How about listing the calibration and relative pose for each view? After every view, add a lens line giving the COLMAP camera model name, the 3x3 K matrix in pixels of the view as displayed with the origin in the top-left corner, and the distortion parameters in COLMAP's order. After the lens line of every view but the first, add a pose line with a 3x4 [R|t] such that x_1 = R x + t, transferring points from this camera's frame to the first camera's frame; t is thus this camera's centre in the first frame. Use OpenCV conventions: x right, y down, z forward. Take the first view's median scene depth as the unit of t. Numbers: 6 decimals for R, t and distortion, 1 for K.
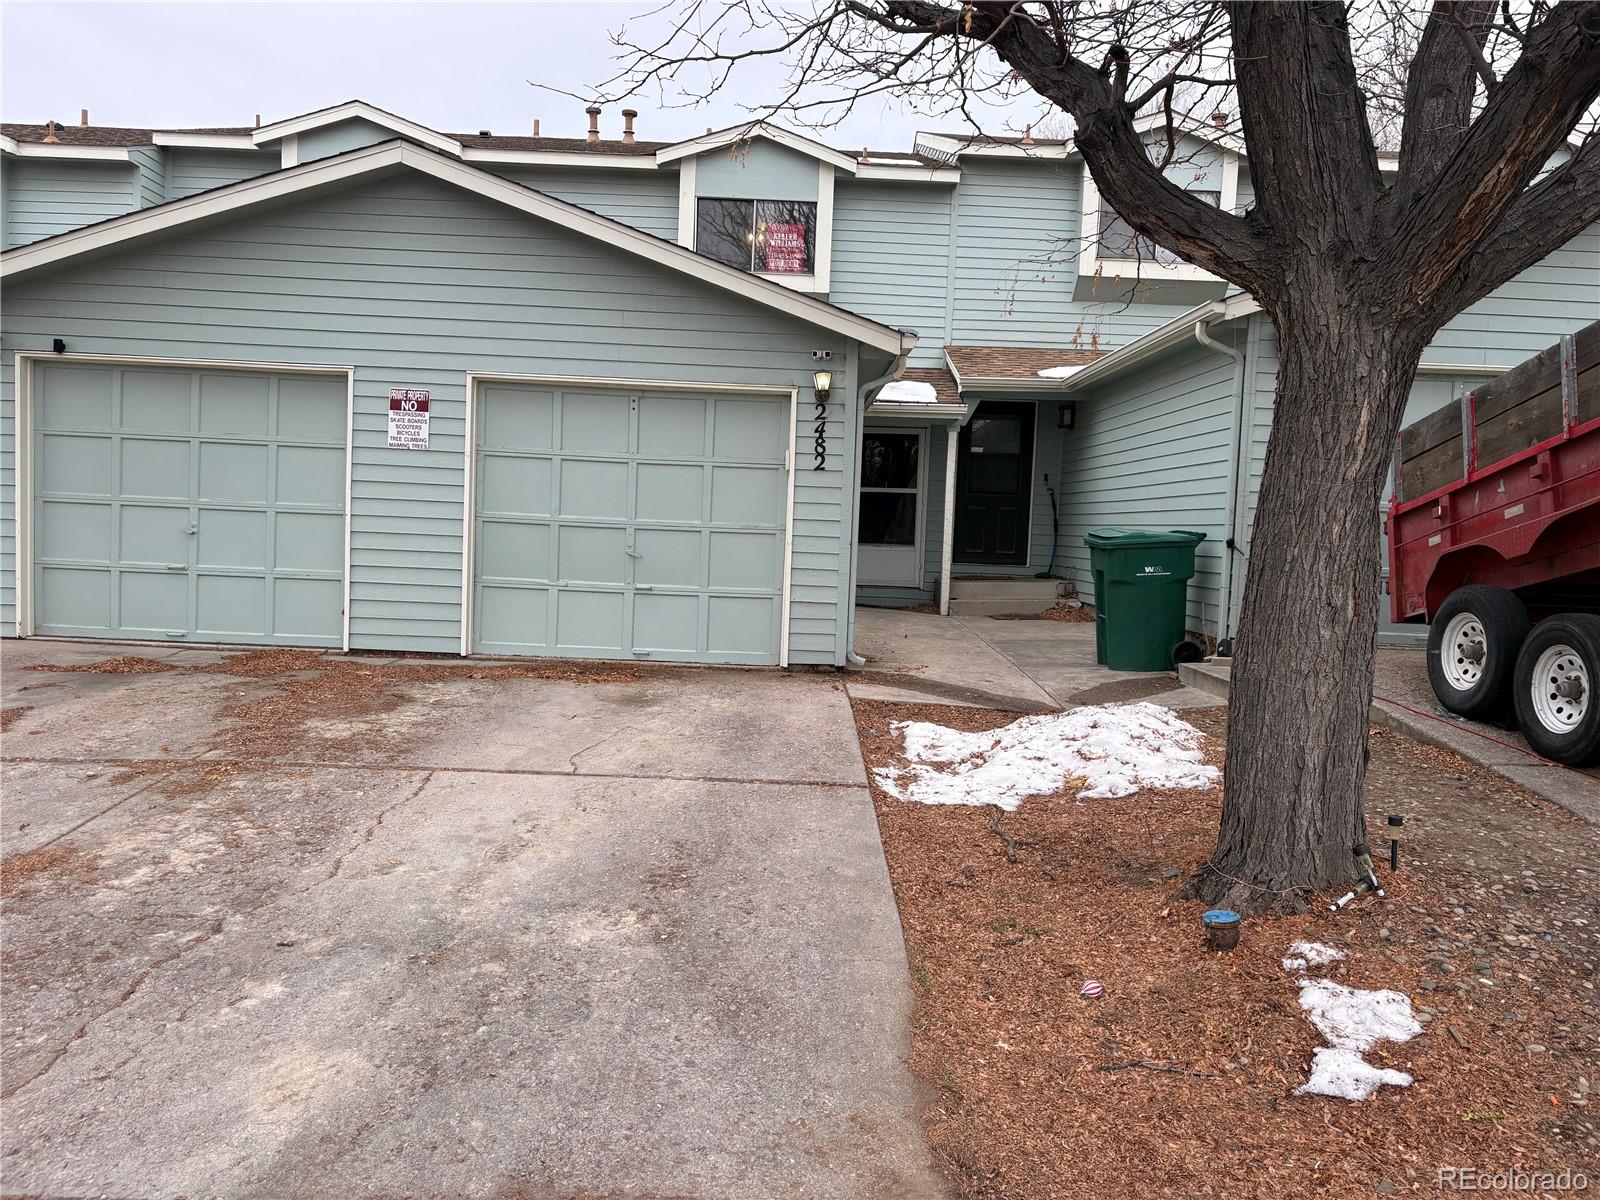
lens RADIAL K [[1246.7, 0, 800.8], [0, 1246.7, 618.1], [0, 0, 1]] dist [0.047718, -0.077583]
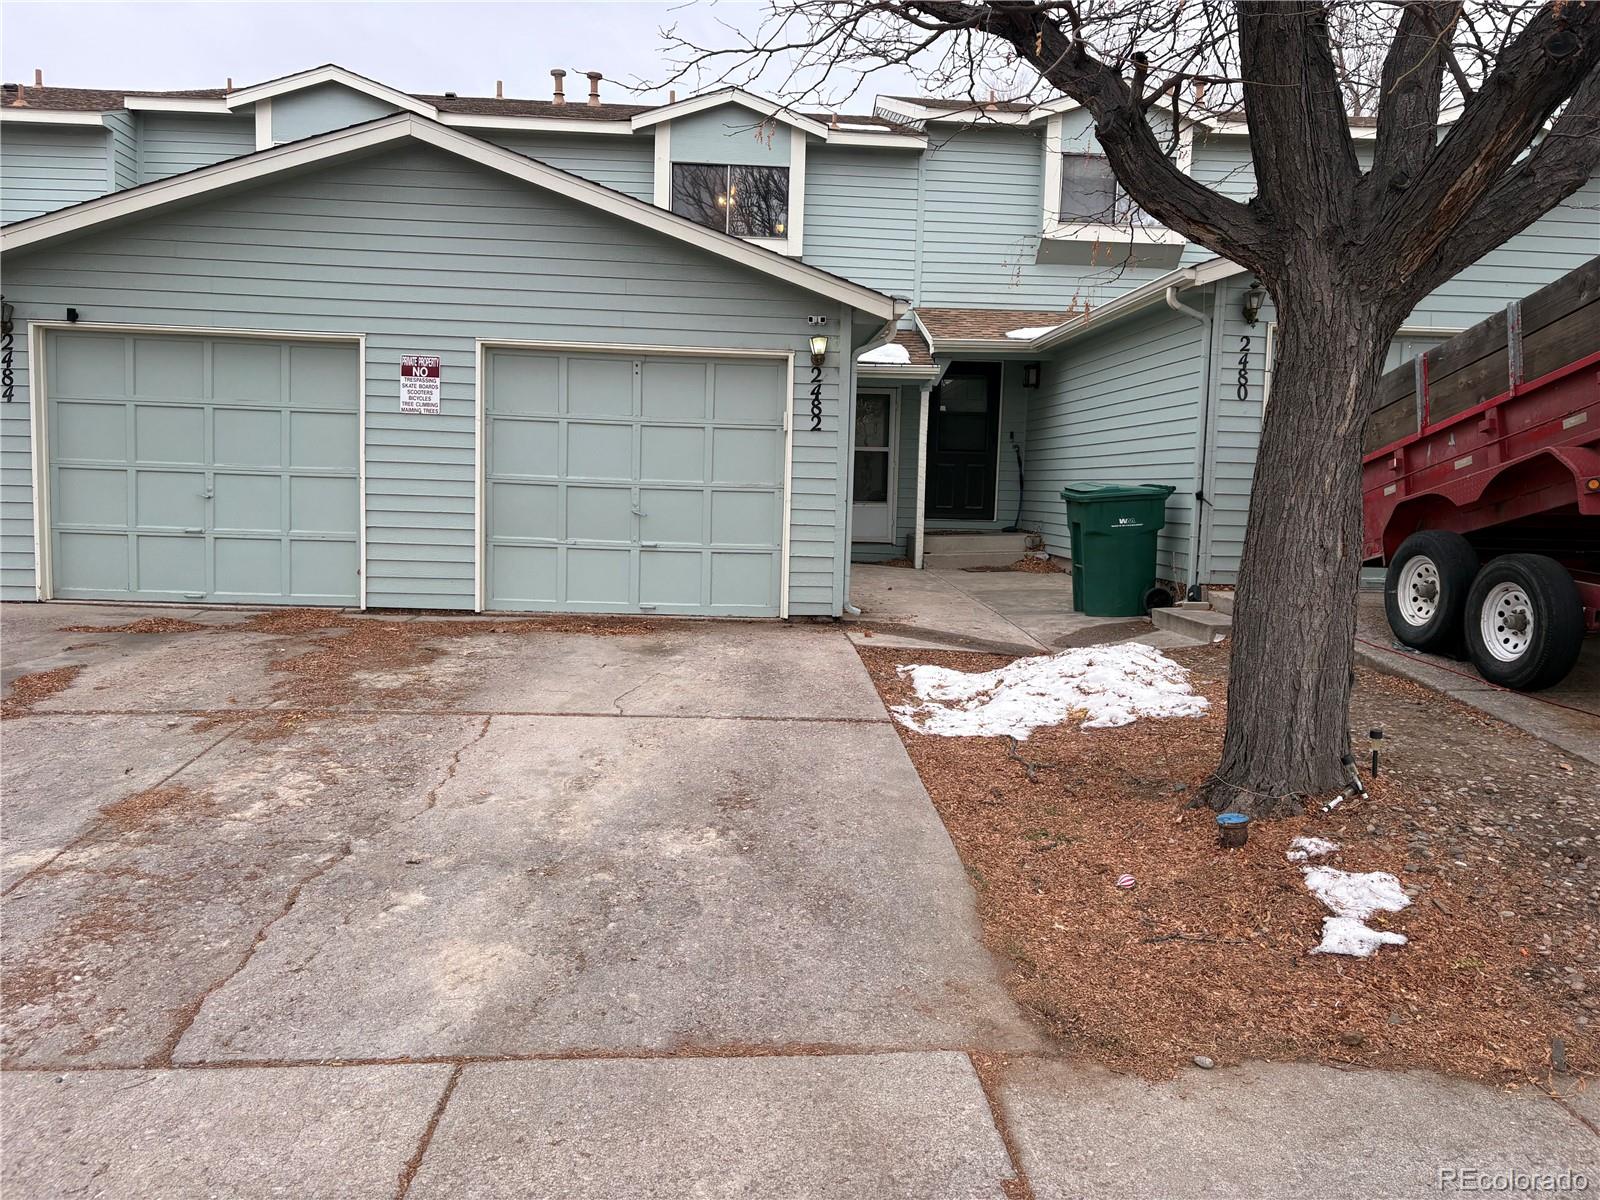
lens RADIAL K [[1246.7, 0, 800.8], [0, 1246.7, 618.1], [0, 0, 1]] dist [0.047718, -0.077583]
pose [[0.998717, -0.016378, 0.047918, -0.068831], [0.014792, 0.999337, 0.033267, 0.005905], [-0.048431, -0.032516, 0.998297, -0.076679]]
